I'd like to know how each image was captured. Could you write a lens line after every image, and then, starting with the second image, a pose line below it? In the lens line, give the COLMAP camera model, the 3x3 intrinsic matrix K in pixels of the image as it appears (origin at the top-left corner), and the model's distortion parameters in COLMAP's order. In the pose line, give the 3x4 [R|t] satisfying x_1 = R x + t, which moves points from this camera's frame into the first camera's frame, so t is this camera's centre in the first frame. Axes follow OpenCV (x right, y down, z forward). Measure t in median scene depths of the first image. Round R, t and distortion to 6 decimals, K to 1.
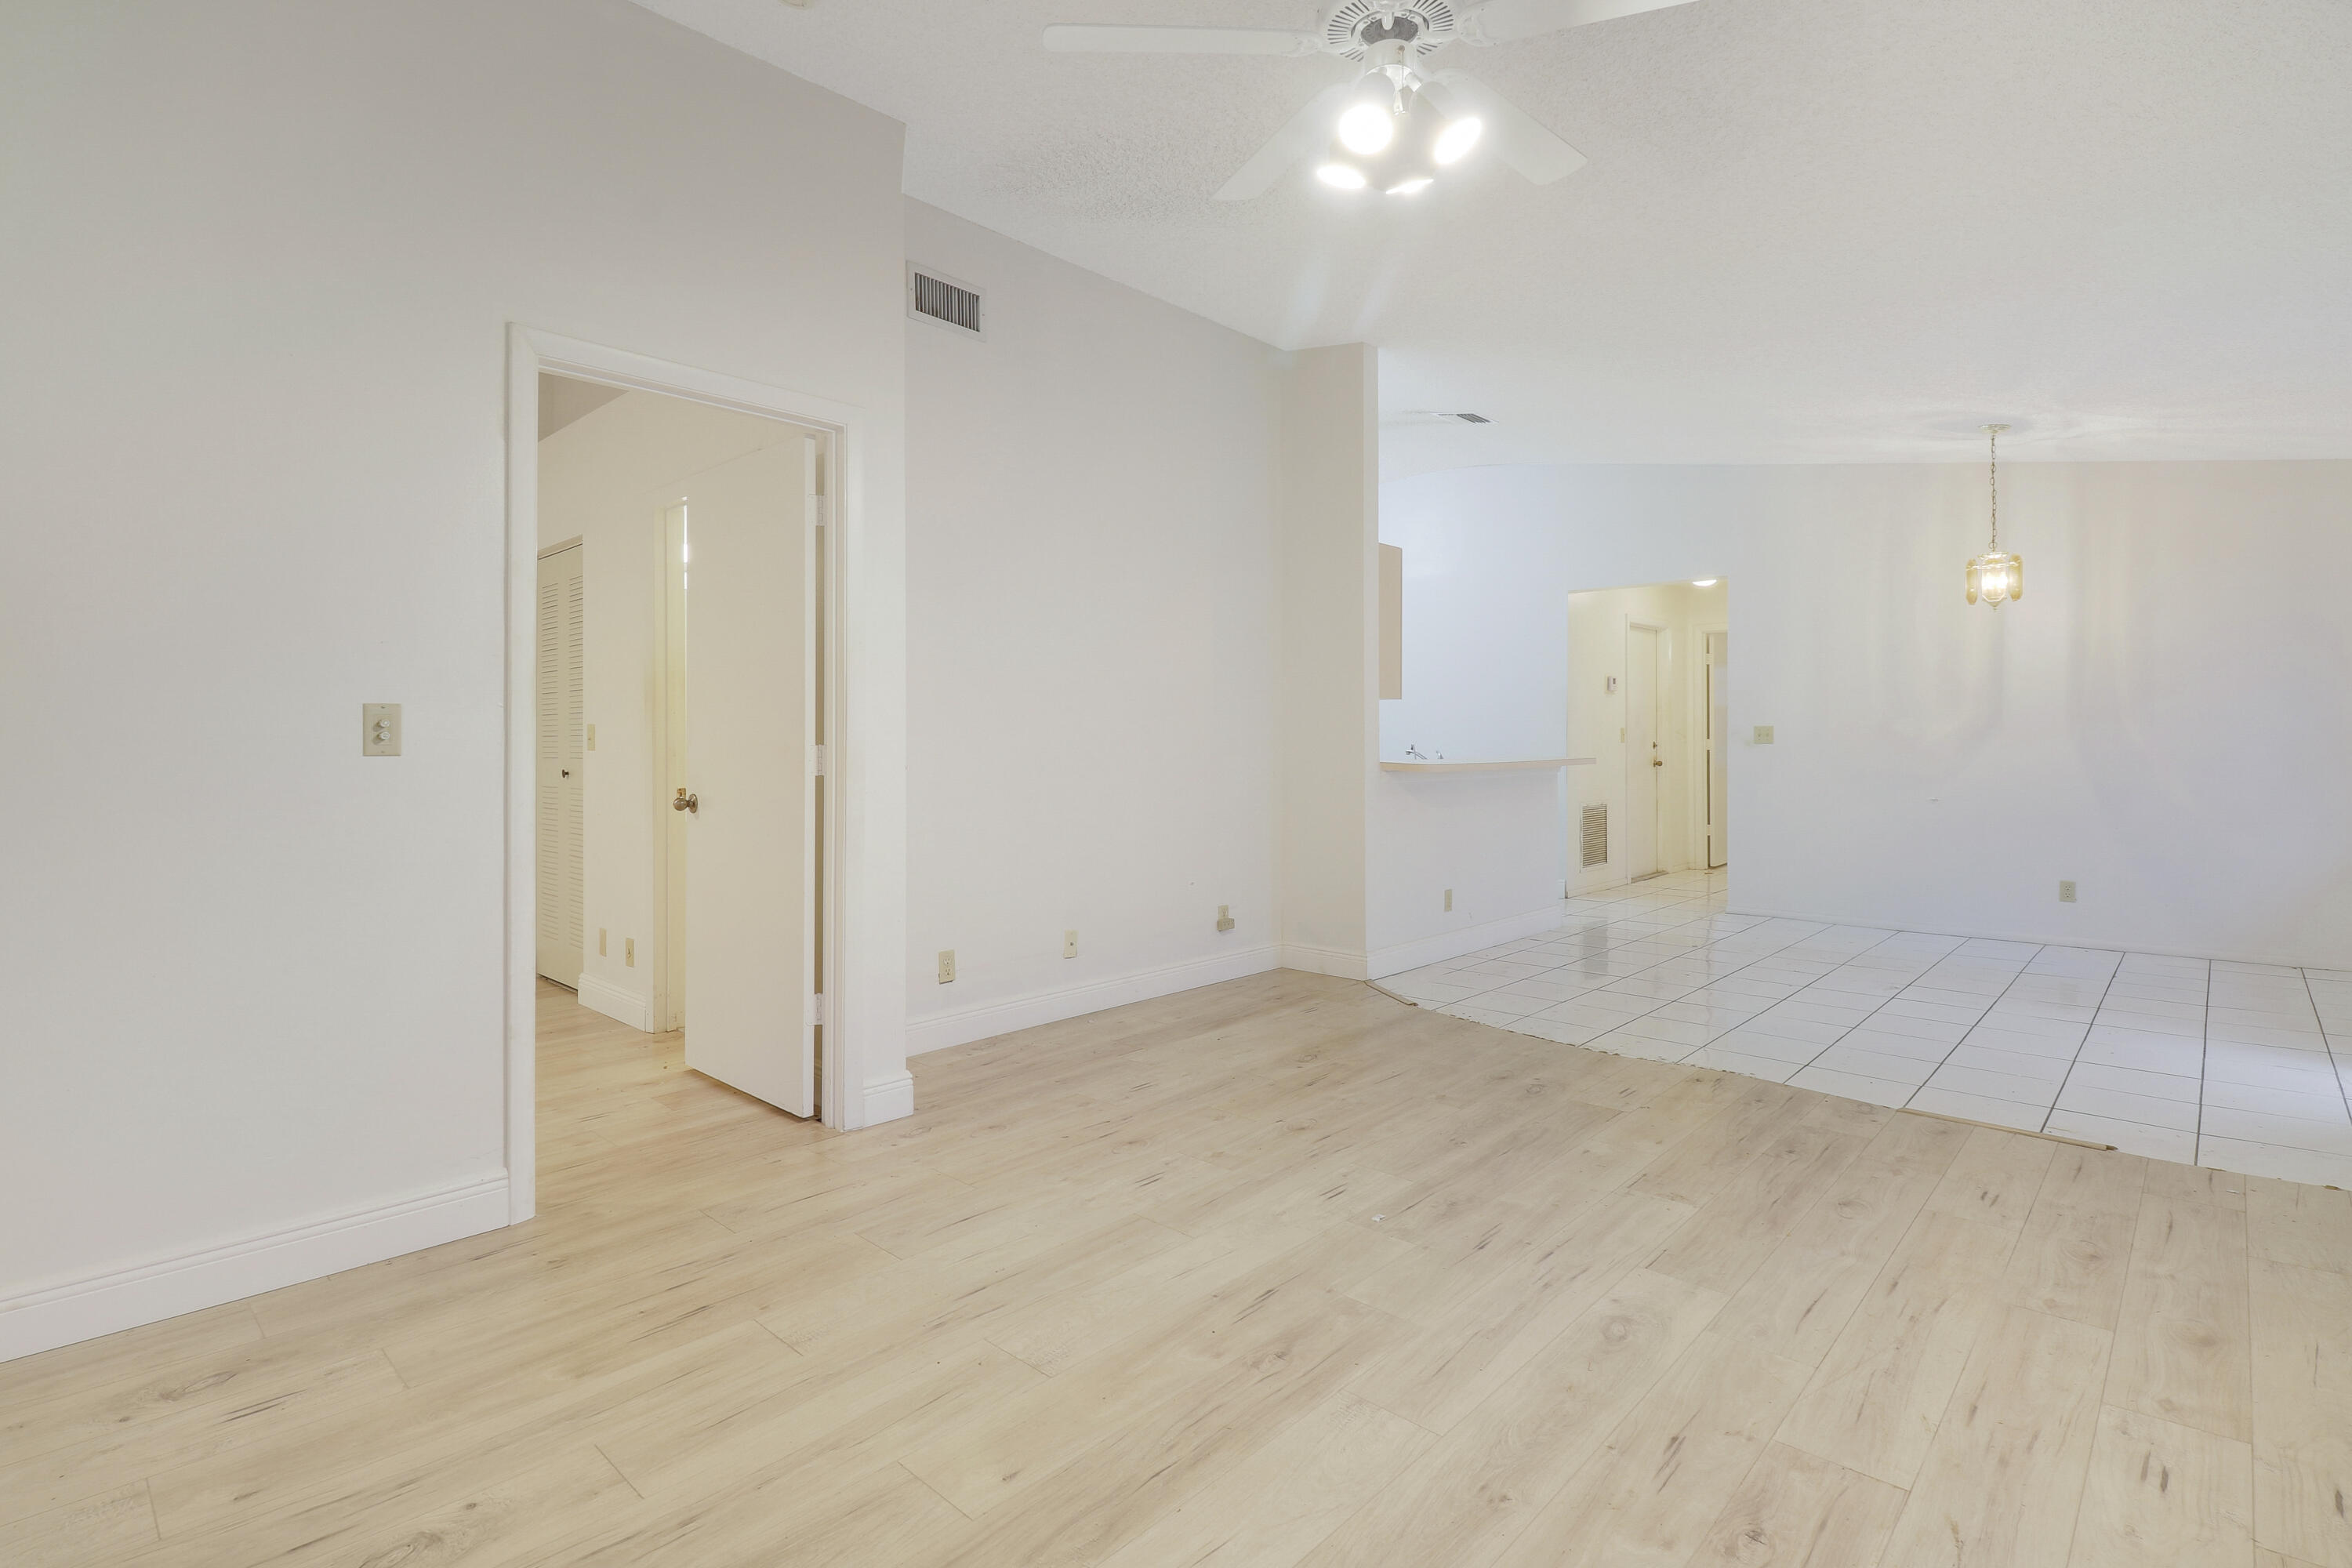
lens RADIAL K [[1127.6, 0, 1180.7], [0, 1127.6, 746.9], [0, 0, 1]] dist [0.003621, -0.014891]
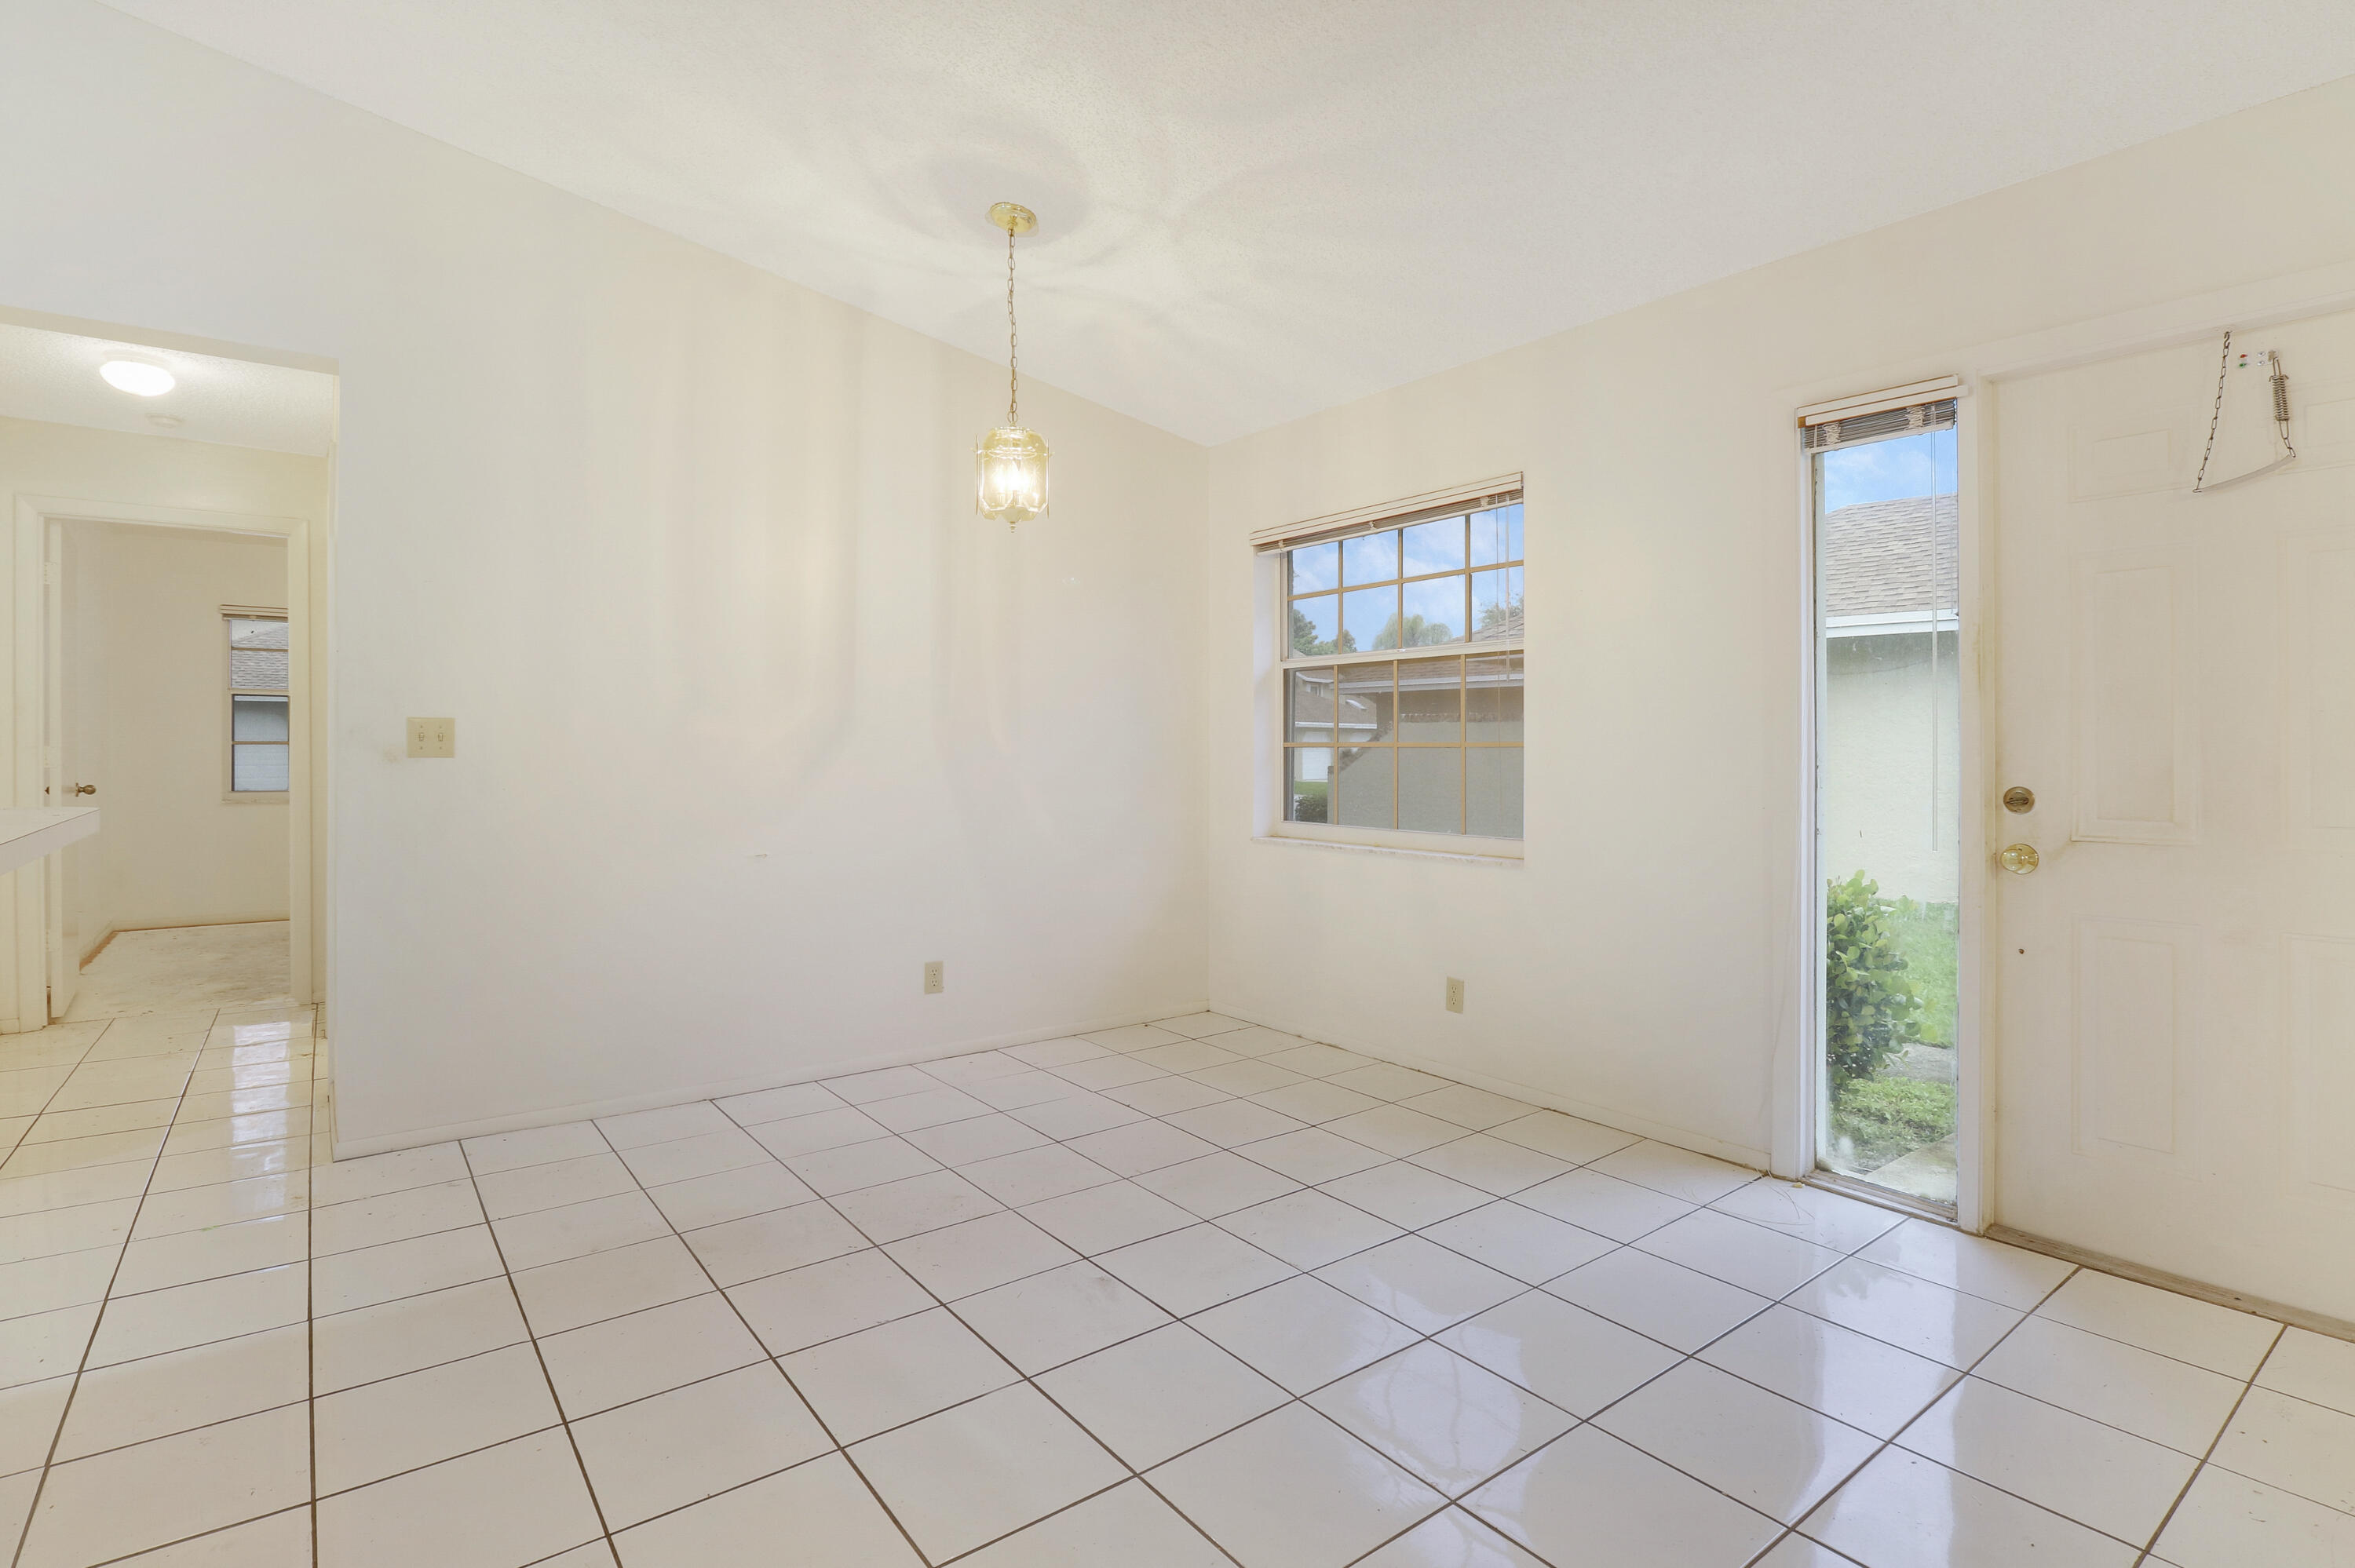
lens RADIAL K [[1139.0, 0, 1196.8], [0, 1139.0, 771.5], [0, 0, 1]] dist [0.003667, -0.014678]
pose [[0.163012, -0.013162, 0.986536, 0.302335], [0.000542, 0.999912, 0.013251, -0.007603], [-0.986624, -0.001625, 0.163005, 1.563602]]
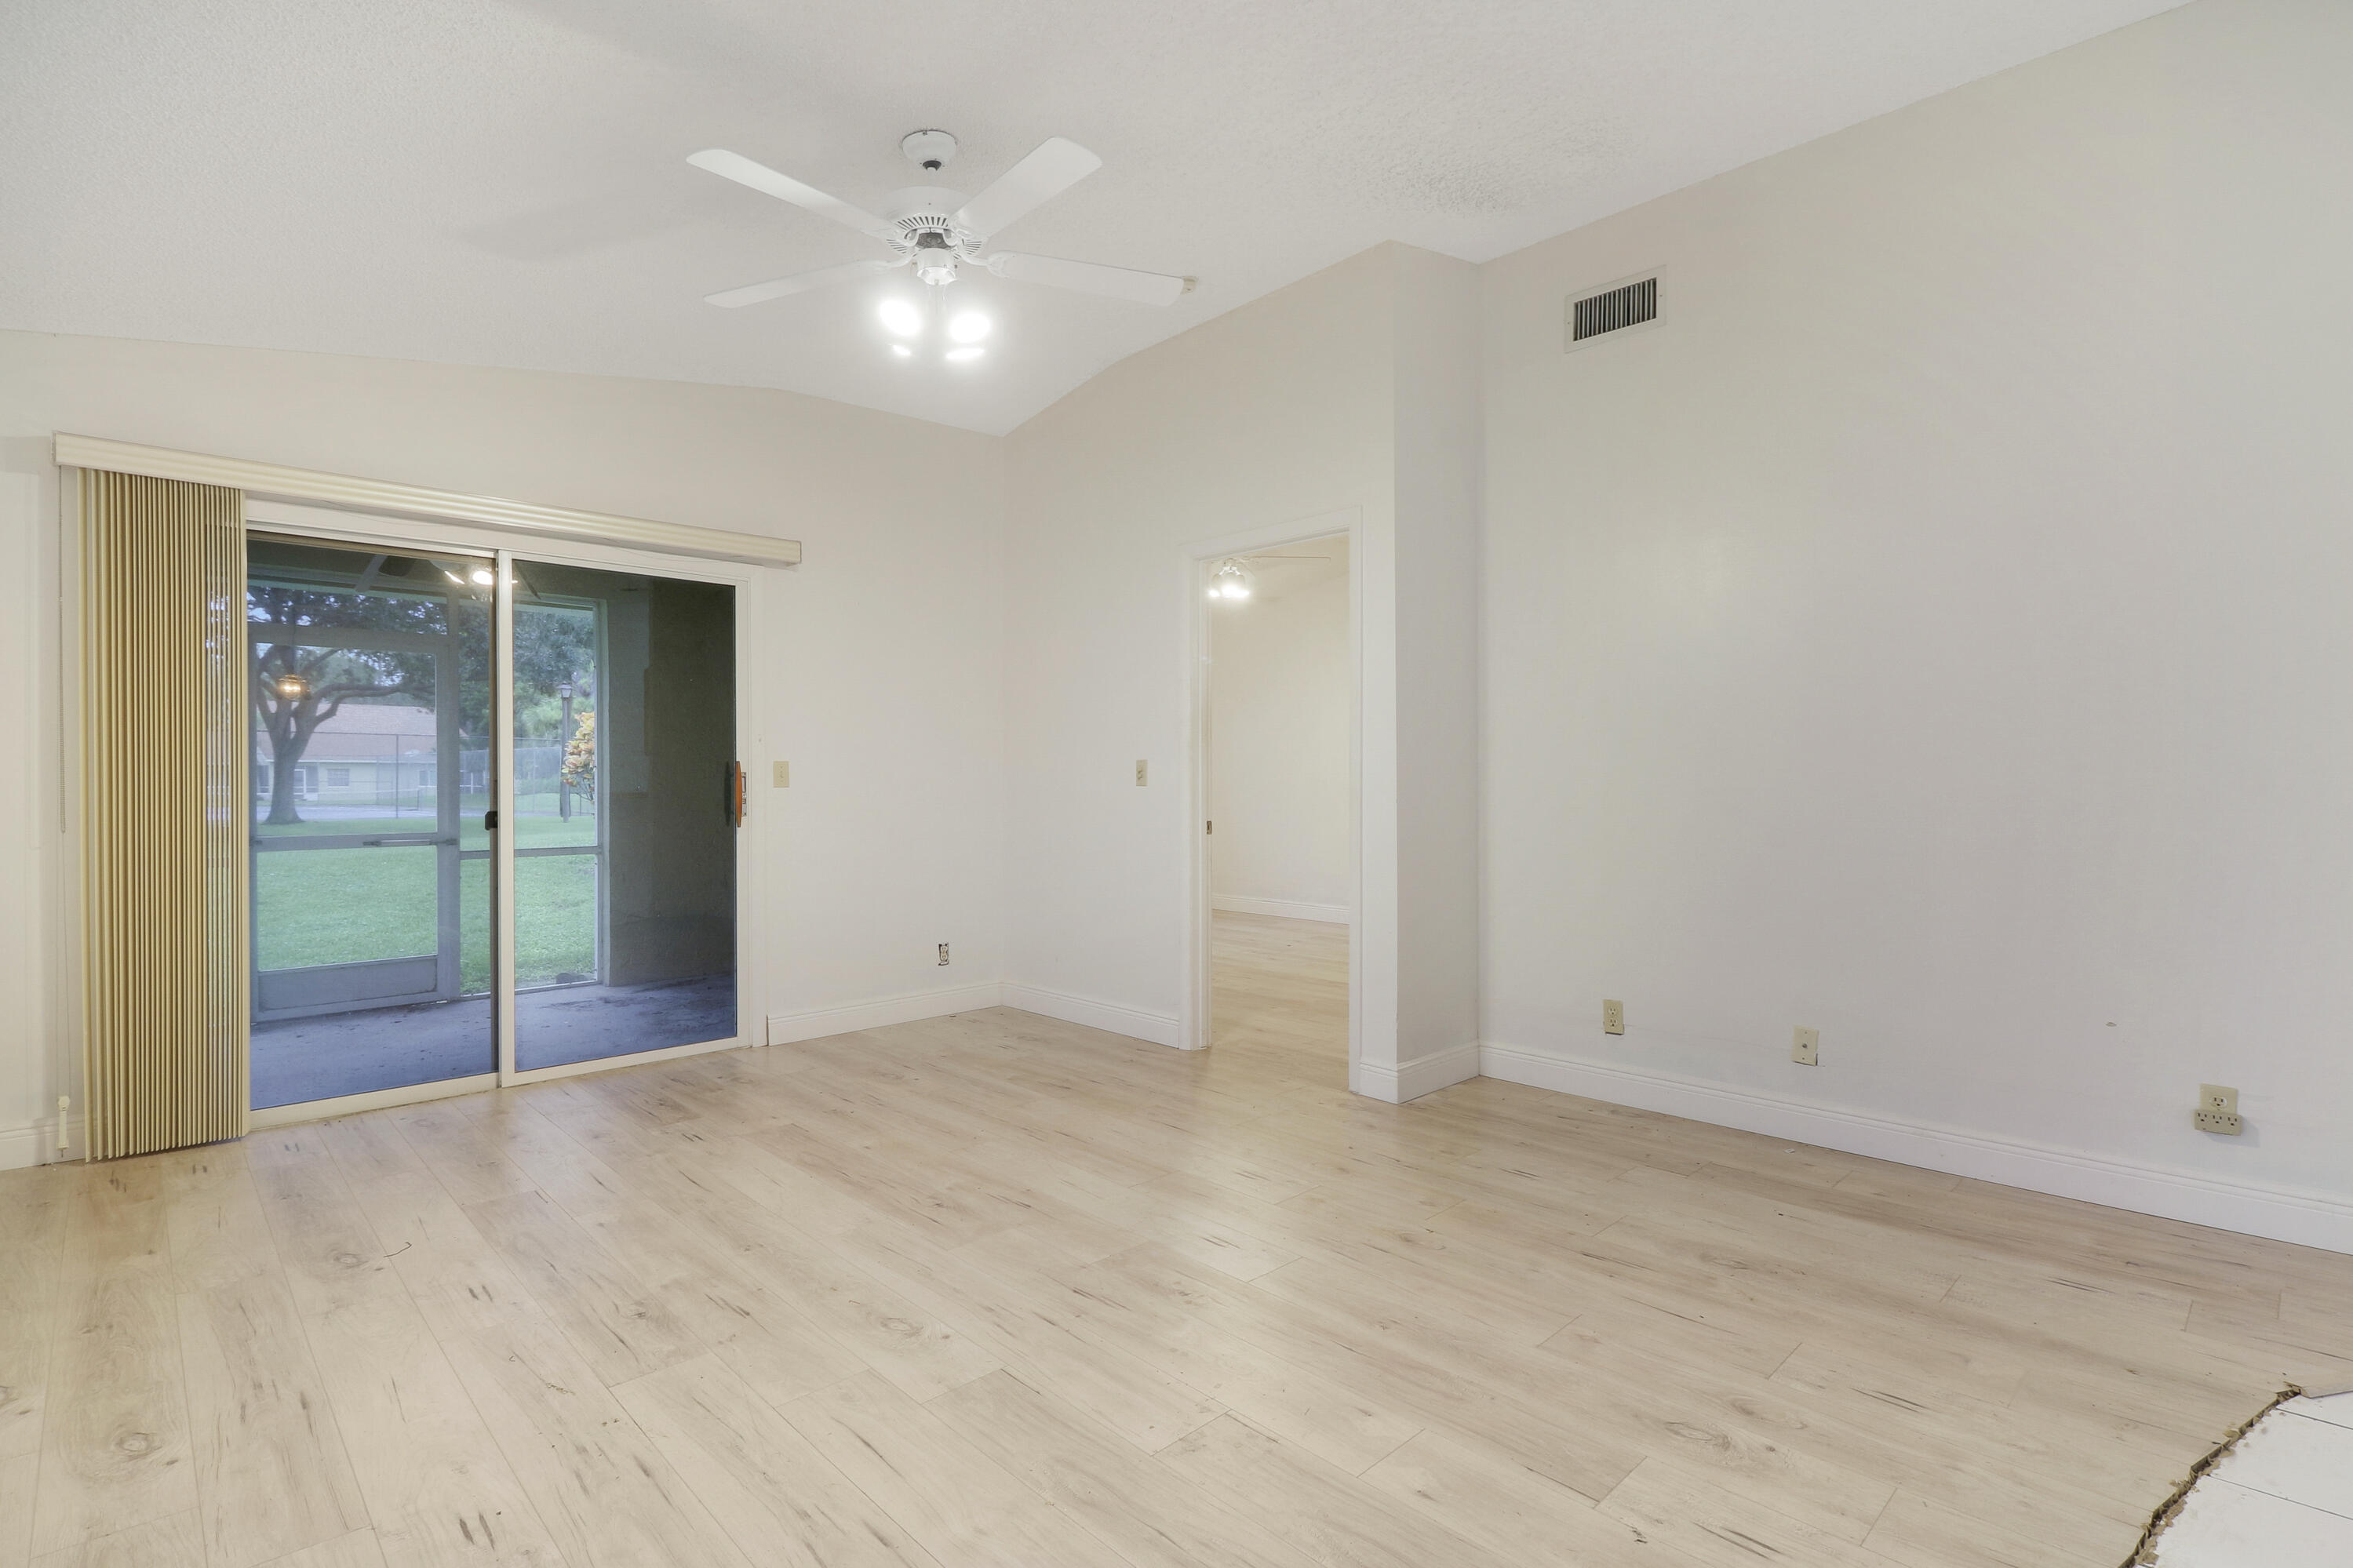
lens RADIAL K [[1118.5, 0, 1176.5], [0, 1118.5, 784.0], [0, 0, 1]] dist [0.000225, -0.012701]
pose [[-0.056771, 0.006850, -0.998364, 1.081769], [-0.000474, 0.999976, 0.006888, -0.009943], [0.998387, 0.000865, -0.056766, 0.994743]]
